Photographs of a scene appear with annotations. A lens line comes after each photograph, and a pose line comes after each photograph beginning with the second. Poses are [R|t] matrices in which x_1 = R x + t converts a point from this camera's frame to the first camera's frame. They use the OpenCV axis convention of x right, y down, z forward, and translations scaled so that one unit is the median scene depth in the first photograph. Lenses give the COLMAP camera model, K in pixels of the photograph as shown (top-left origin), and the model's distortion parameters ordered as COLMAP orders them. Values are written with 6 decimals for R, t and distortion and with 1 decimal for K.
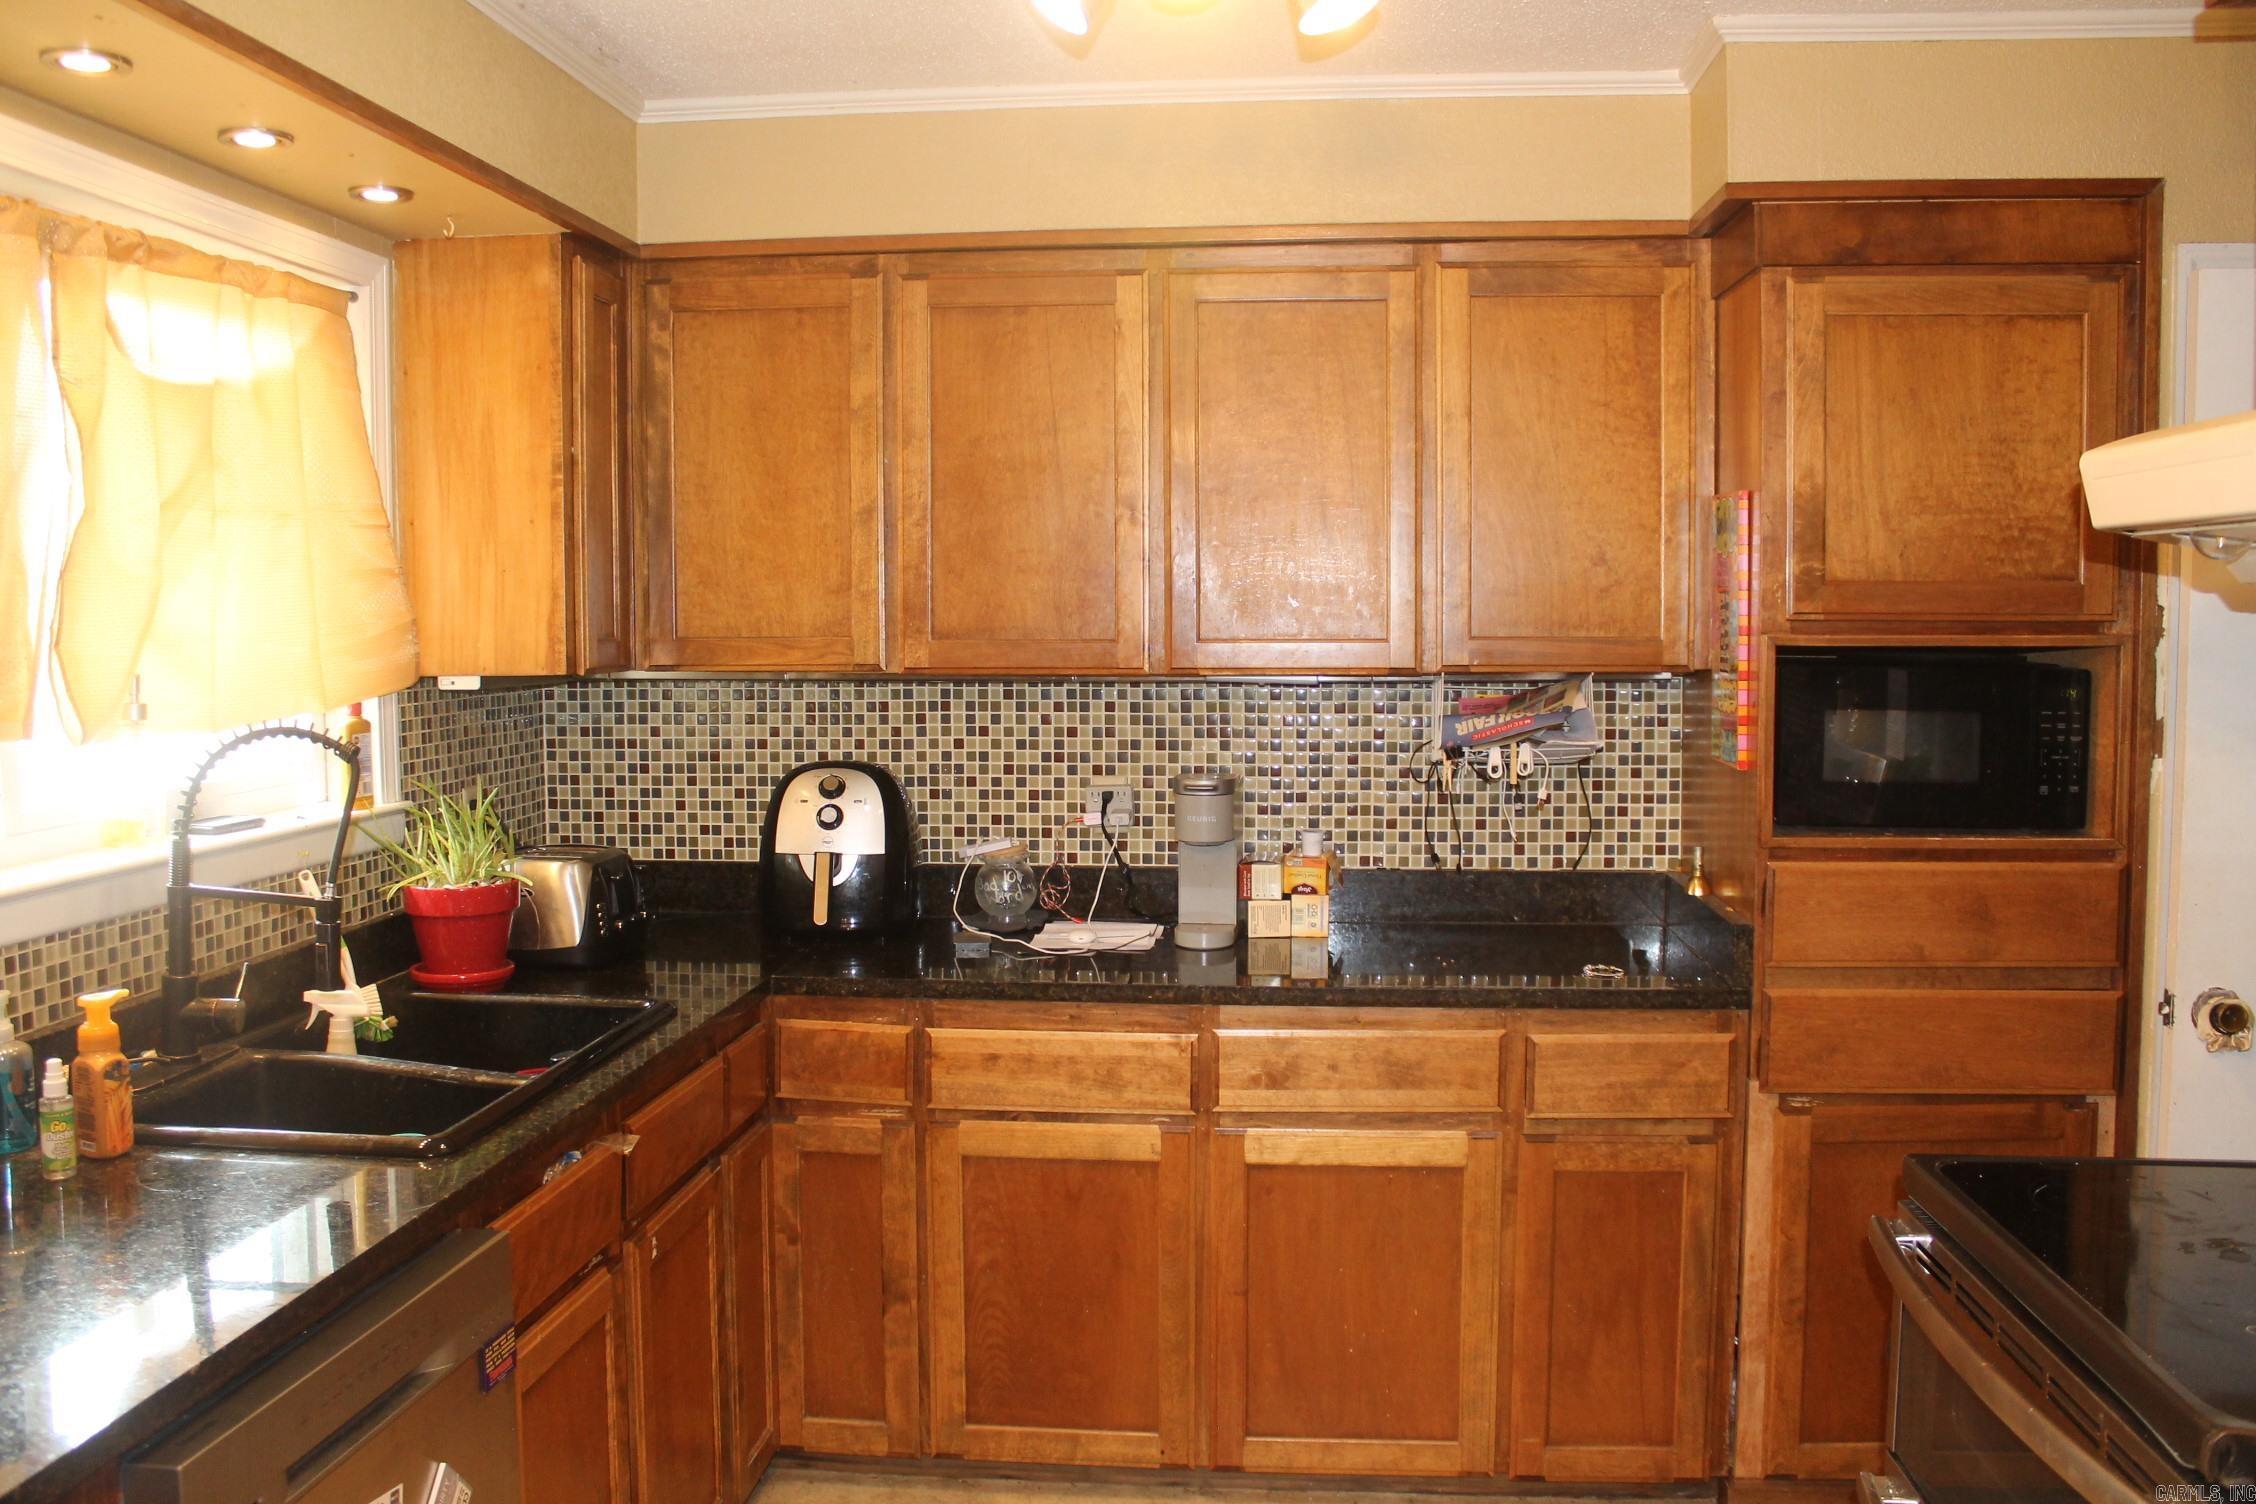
lens RADIAL K [[1906.9, 0, 1127.2], [0, 1906.9, 742.8], [0, 0, 1]] dist [-0.168213, 0.155074]
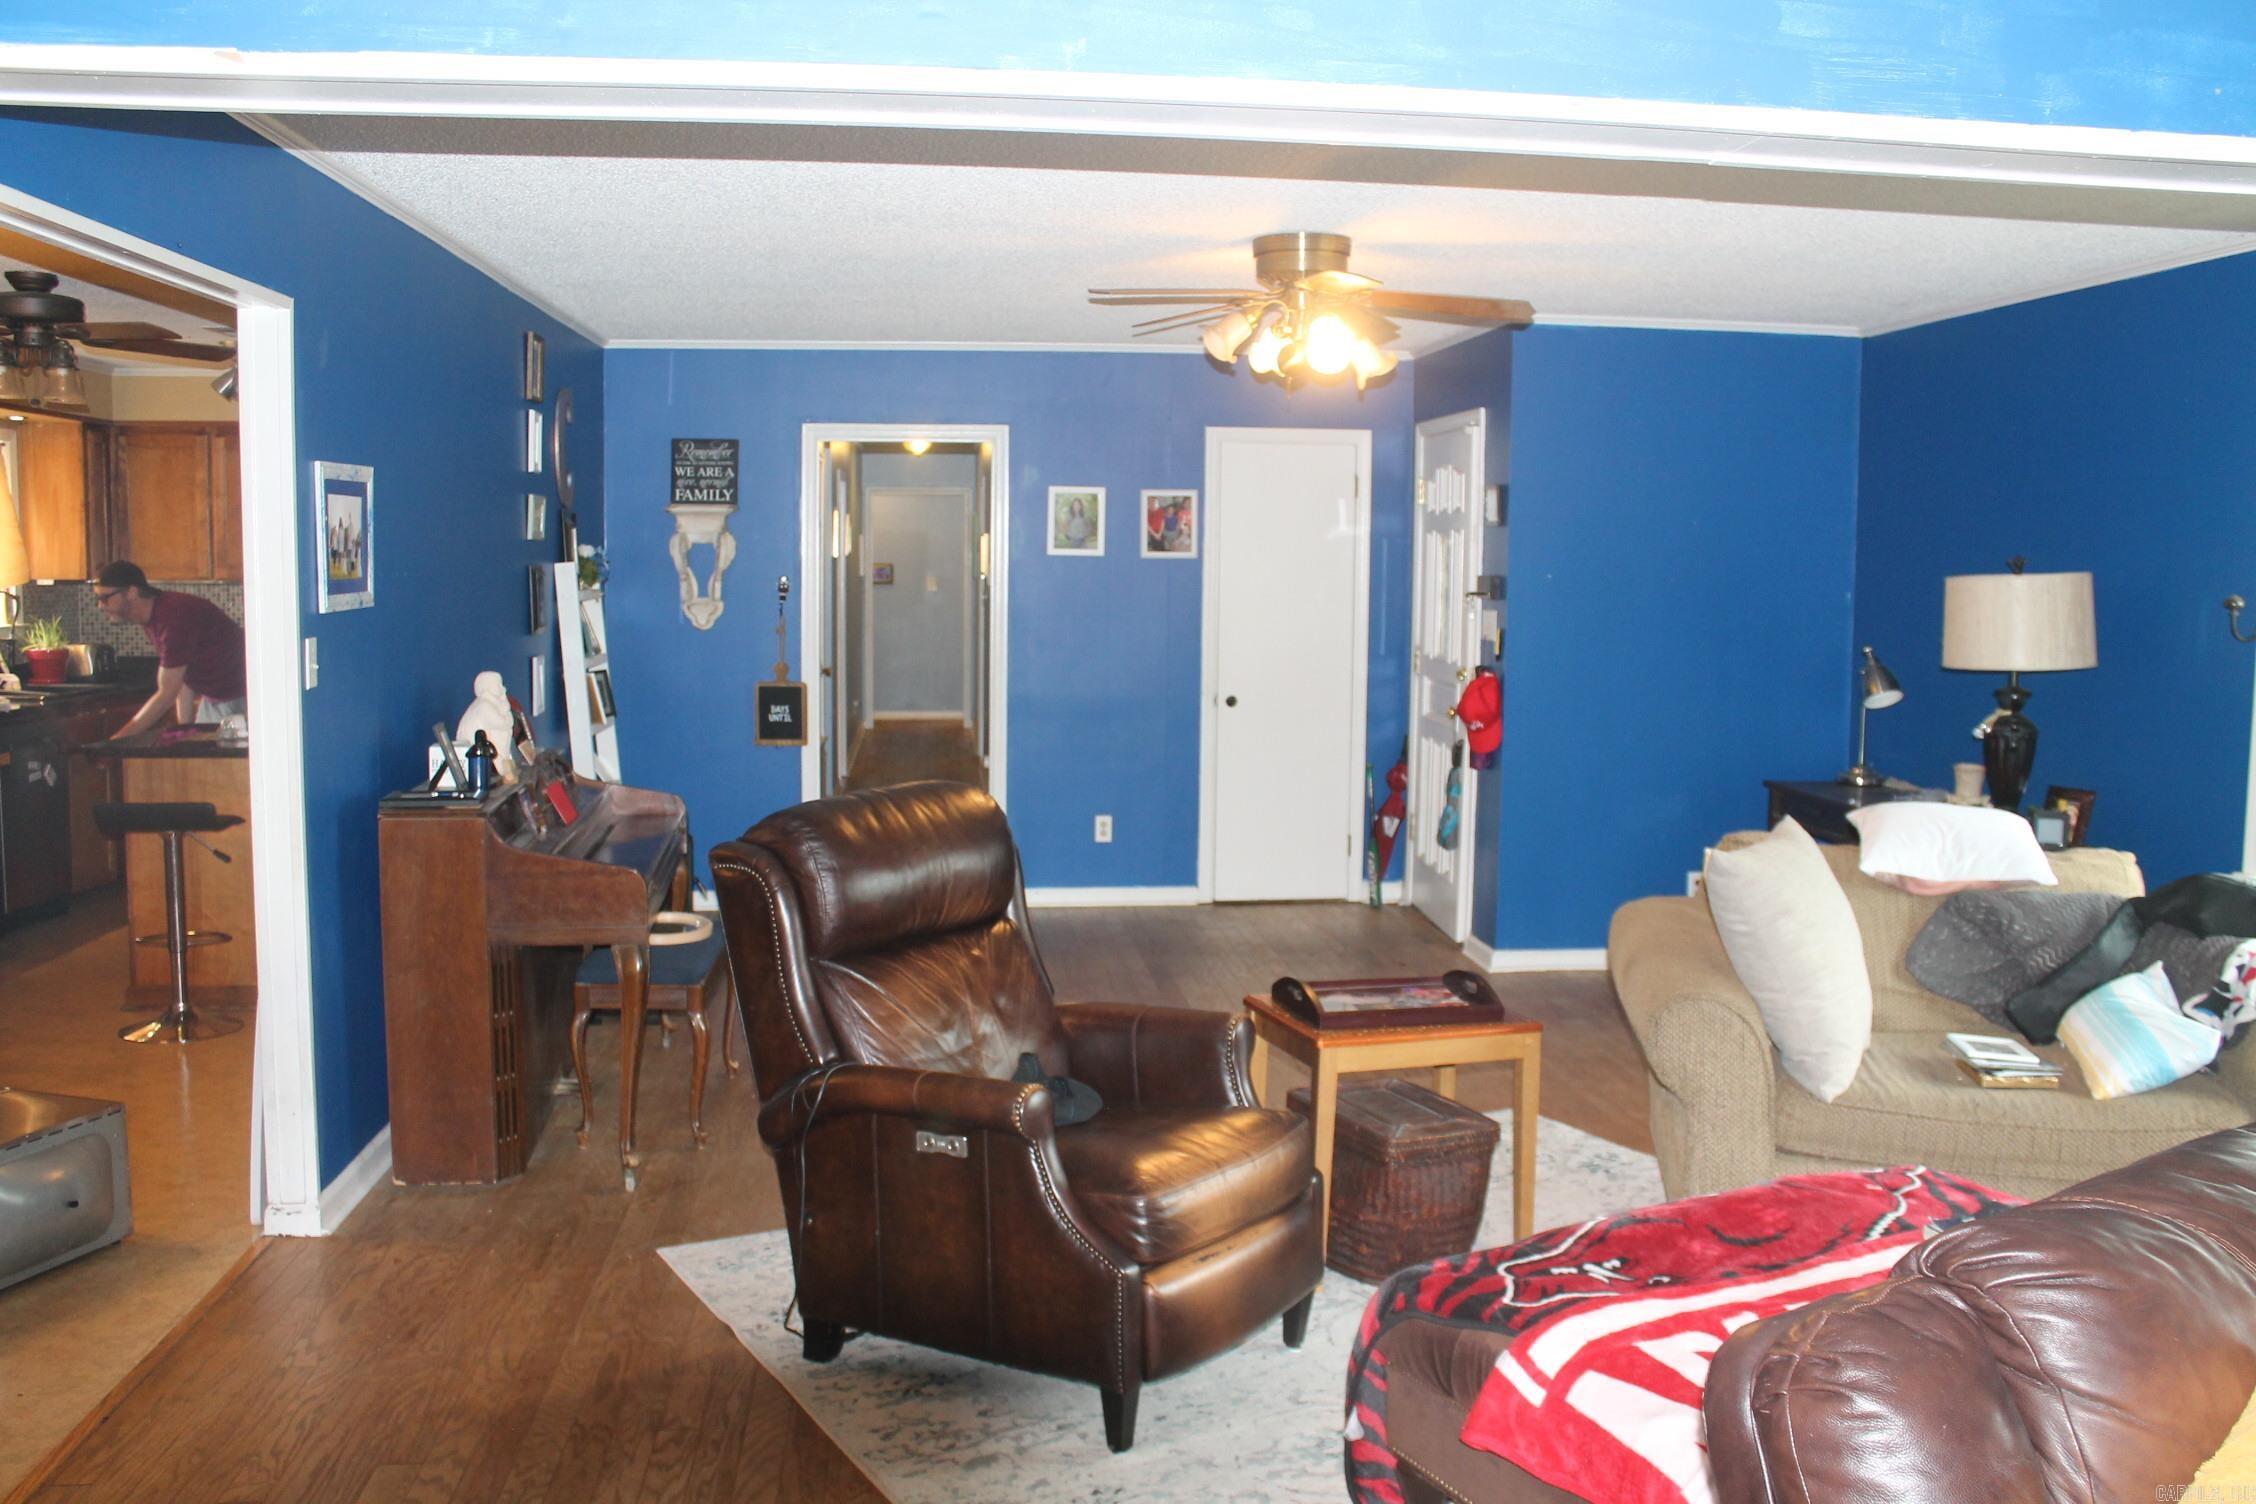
lens RADIAL K [[1964.9, 0, 1130.4], [0, 1964.9, 751.0], [0, 0, 1]] dist [-0.171143, 0.166786]
pose [[0.979637, -0.003939, 0.200737, 0.622049], [-0.001415, 0.999647, 0.026525, 0.134491], [-0.200771, -0.026269, 0.979286, -1.964733]]
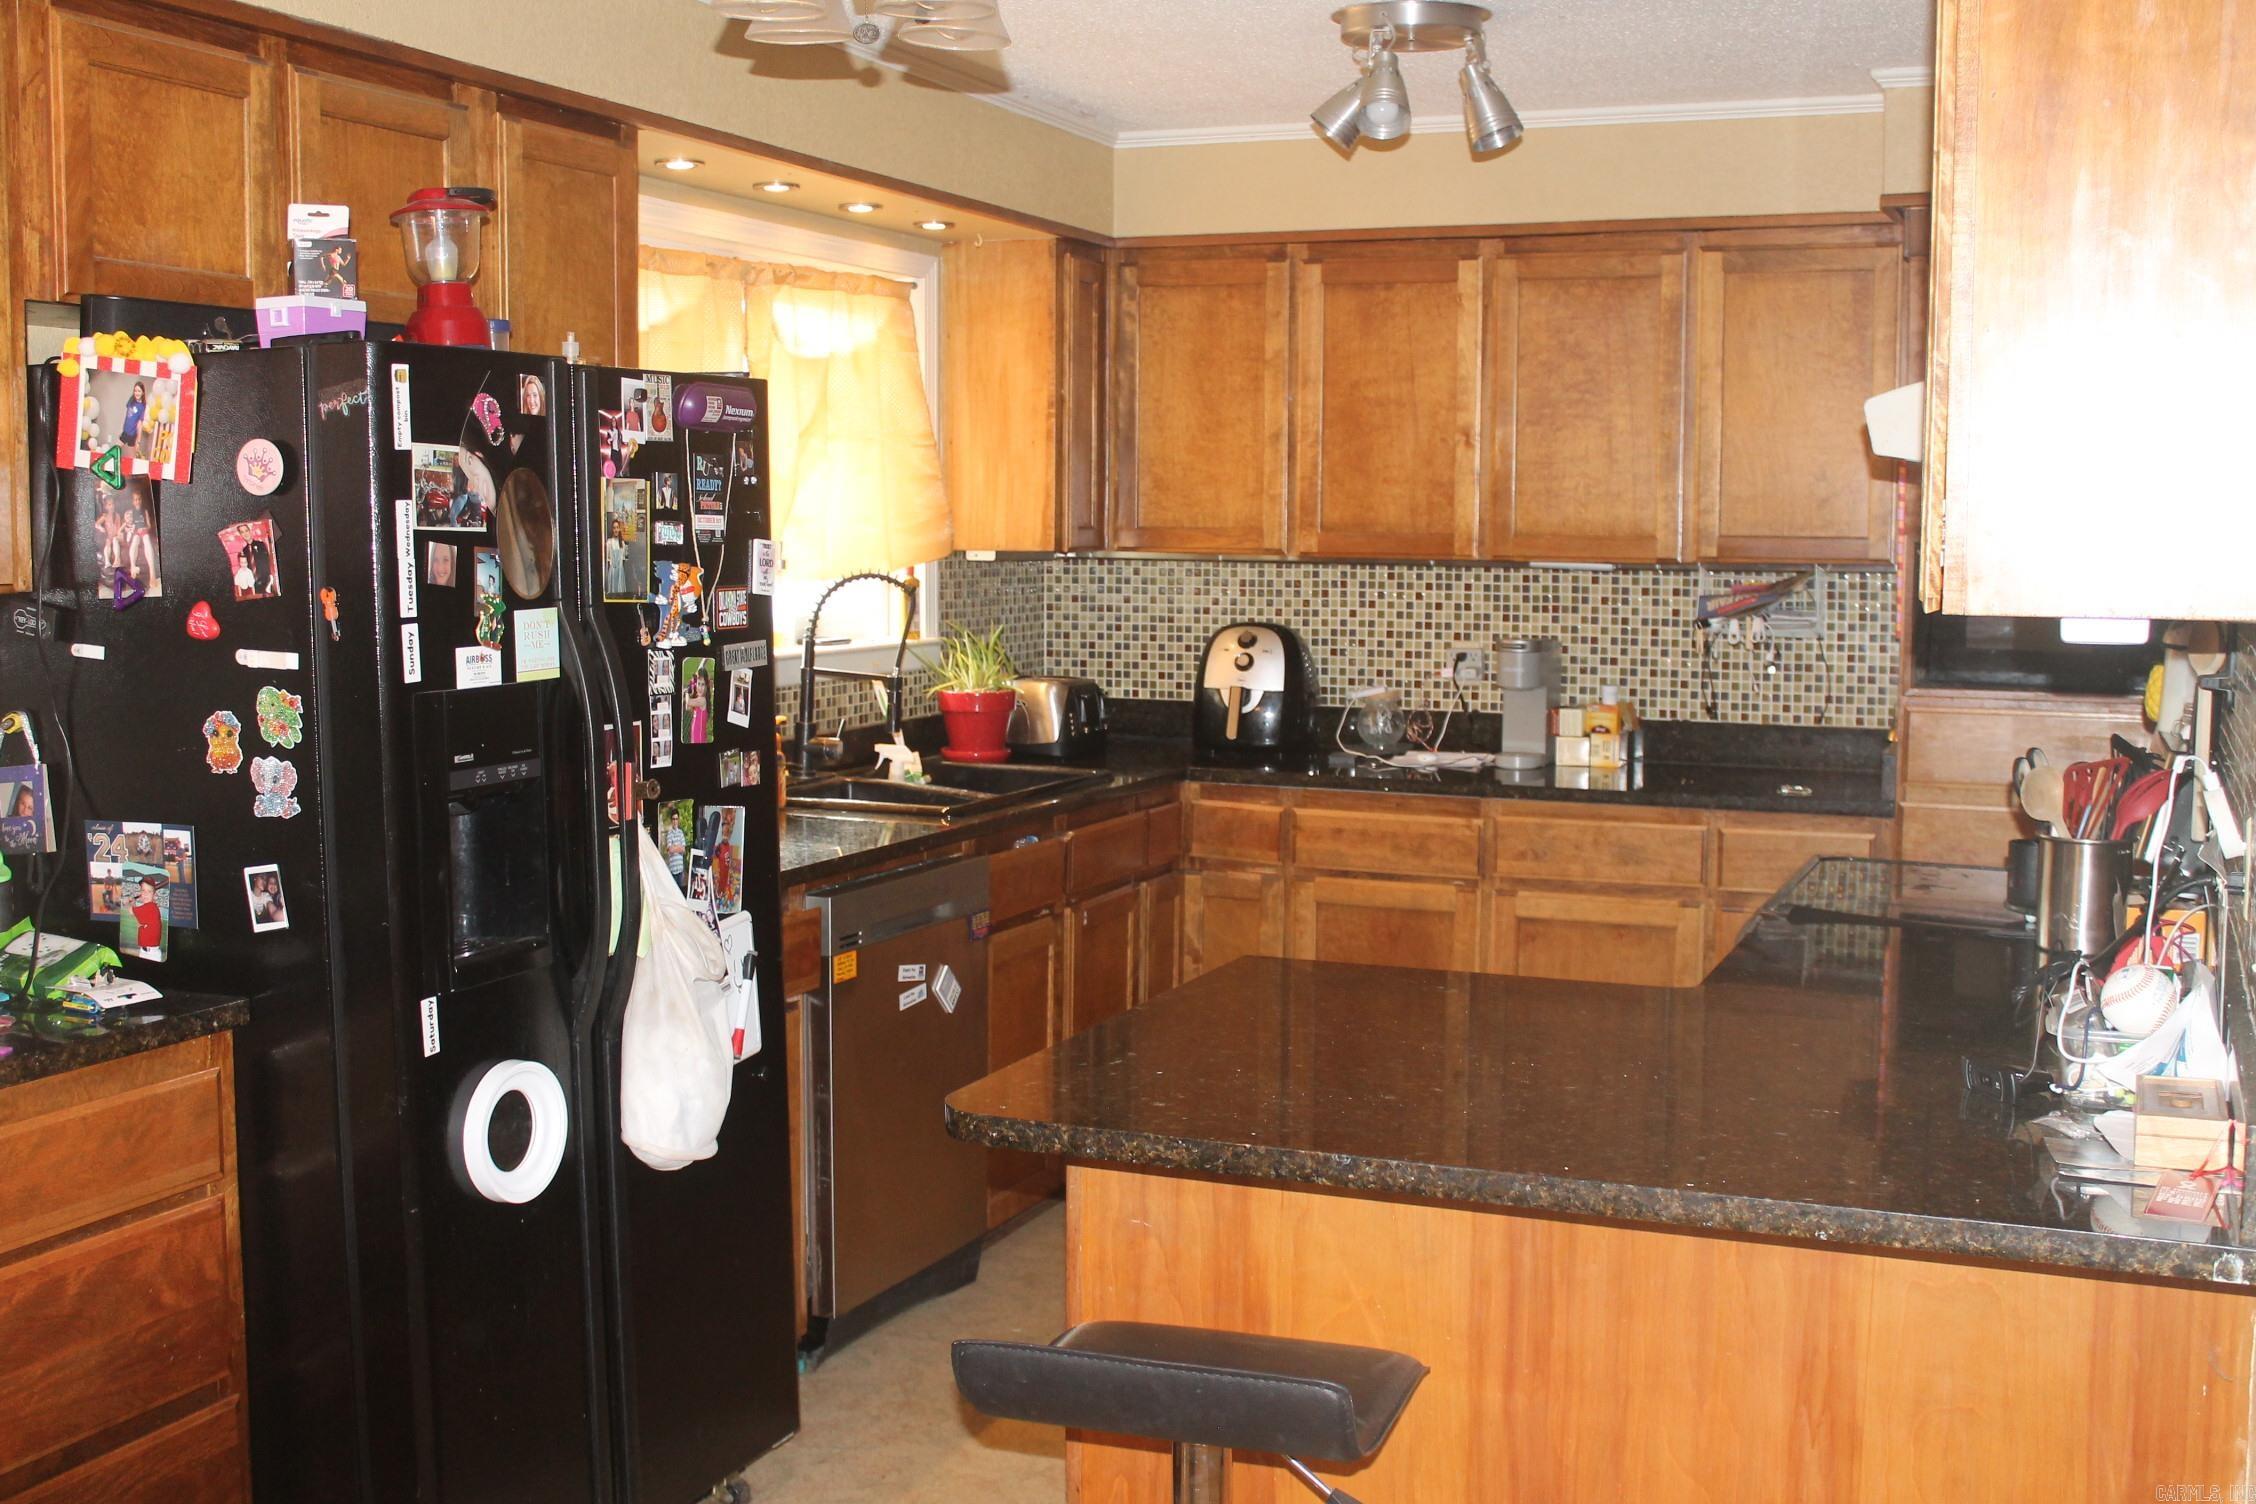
lens RADIAL K [[2462.3, 0, 1125.4], [0, 2462.3, 749.1], [0, 0, 1]] dist [-0.127485, 0.155908]
pose [[0.956844, 0.037979, -0.288109, 0.272049], [-0.030894, 0.999099, 0.029101, 0.053342], [0.288954, -0.018945, 0.957155, -0.707857]]
